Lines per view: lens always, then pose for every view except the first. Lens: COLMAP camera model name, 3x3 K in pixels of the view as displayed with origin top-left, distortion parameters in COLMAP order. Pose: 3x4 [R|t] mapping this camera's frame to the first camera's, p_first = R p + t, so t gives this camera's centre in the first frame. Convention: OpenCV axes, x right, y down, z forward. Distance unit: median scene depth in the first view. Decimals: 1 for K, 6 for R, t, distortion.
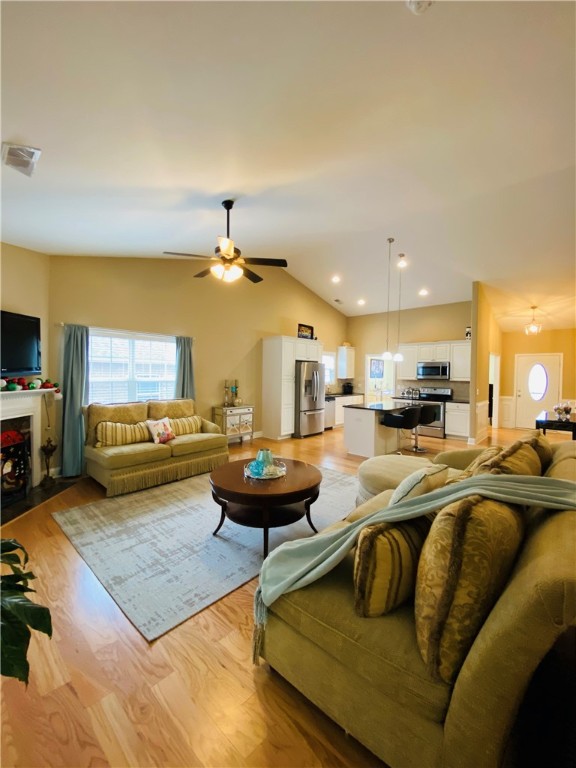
lens RADIAL K [[310.9, 0, 287.3], [0, 310.9, 382.7], [0, 0, 1]] dist [0.029175, -0.022467]
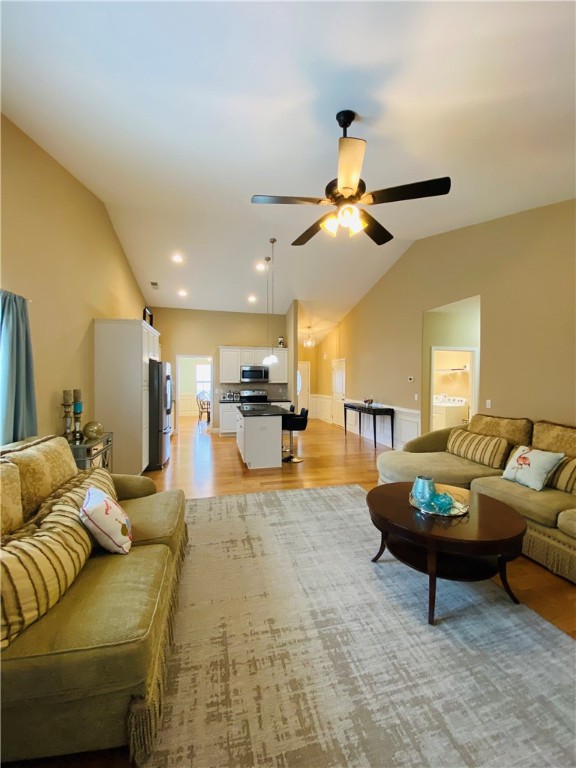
lens RADIAL K [[307.7, 0, 288.0], [0, 307.7, 384.0], [0, 0, 1]] dist [0.027272, -0.023396]
pose [[0.554723, -0.023971, 0.831690, -0.366889], [0.026005, 0.999596, 0.011466, -0.014480], [-0.831628, 0.015268, 0.555122, 0.345850]]
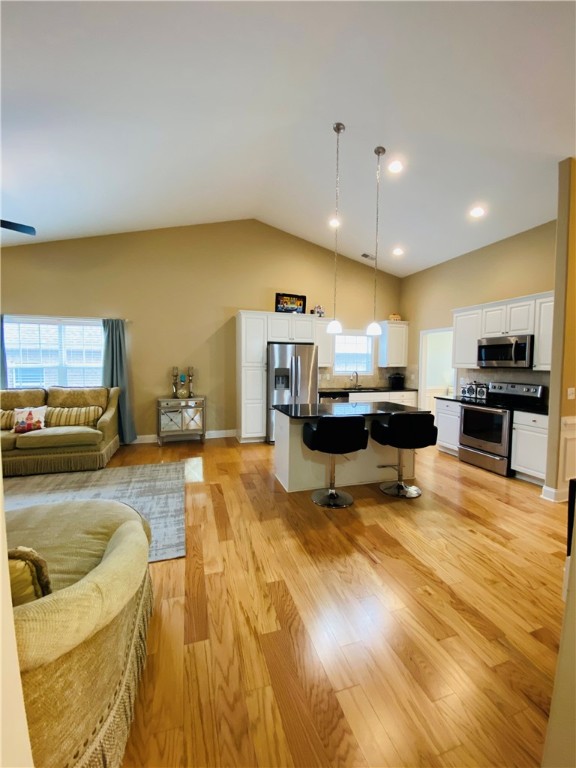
lens RADIAL K [[313.5, 0, 287.8], [0, 313.5, 381.6], [0, 0, 1]] dist [0.019973, -0.017756]
pose [[0.863763, 0.024356, -0.503310, 0.444195], [-0.011429, 0.999521, 0.028755, 0.002554], [0.503769, -0.019085, 0.863627, 0.347992]]
